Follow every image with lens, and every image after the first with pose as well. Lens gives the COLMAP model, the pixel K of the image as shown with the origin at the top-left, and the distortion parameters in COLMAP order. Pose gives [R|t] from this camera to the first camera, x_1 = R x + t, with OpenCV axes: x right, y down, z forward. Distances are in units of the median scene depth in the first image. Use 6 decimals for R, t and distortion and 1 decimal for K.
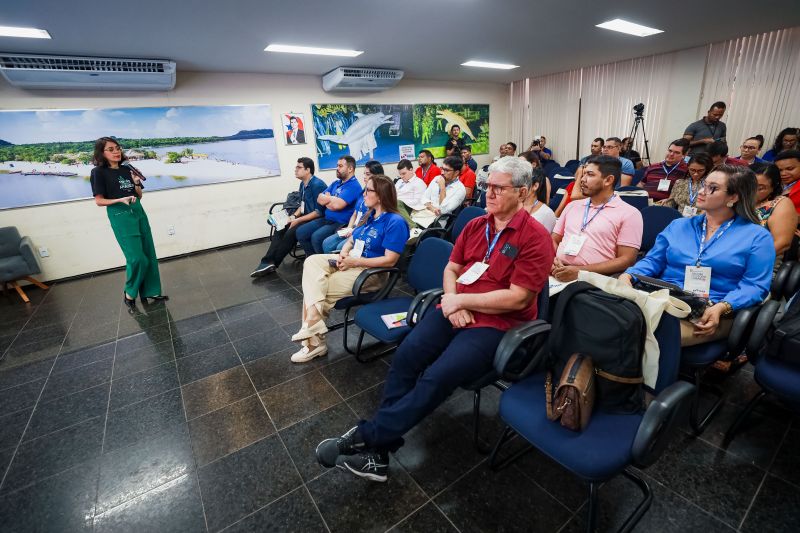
lens RADIAL K [[368.1, 0, 400.0], [0, 368.1, 266.5], [0, 0, 1]] dist [0.000178, 0.000458]
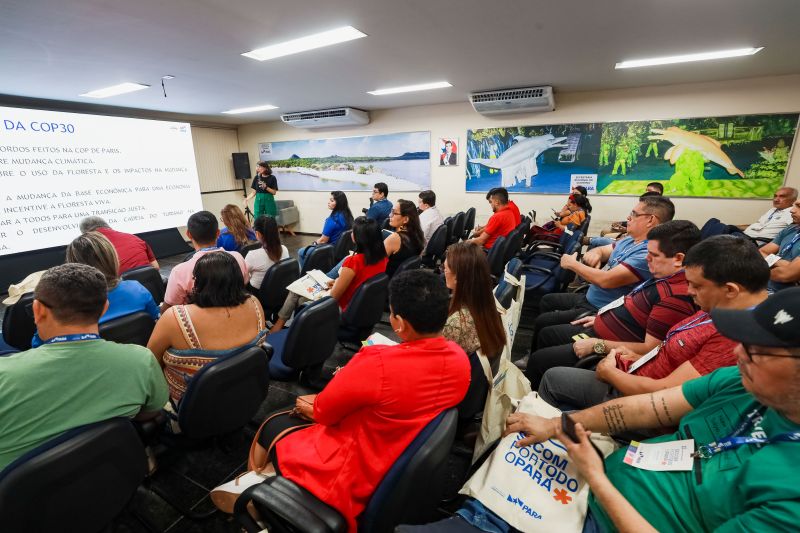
lens RADIAL K [[368.1, 0, 400.0], [0, 368.1, 266.5], [0, 0, 1]] dist [0.000178, 0.000458]
pose [[0.485742, 0.281501, -0.827534, 0.593387], [-0.308228, 0.941073, 0.139201, -0.147827], [0.817955, 0.187453, 0.543885, 0.320860]]
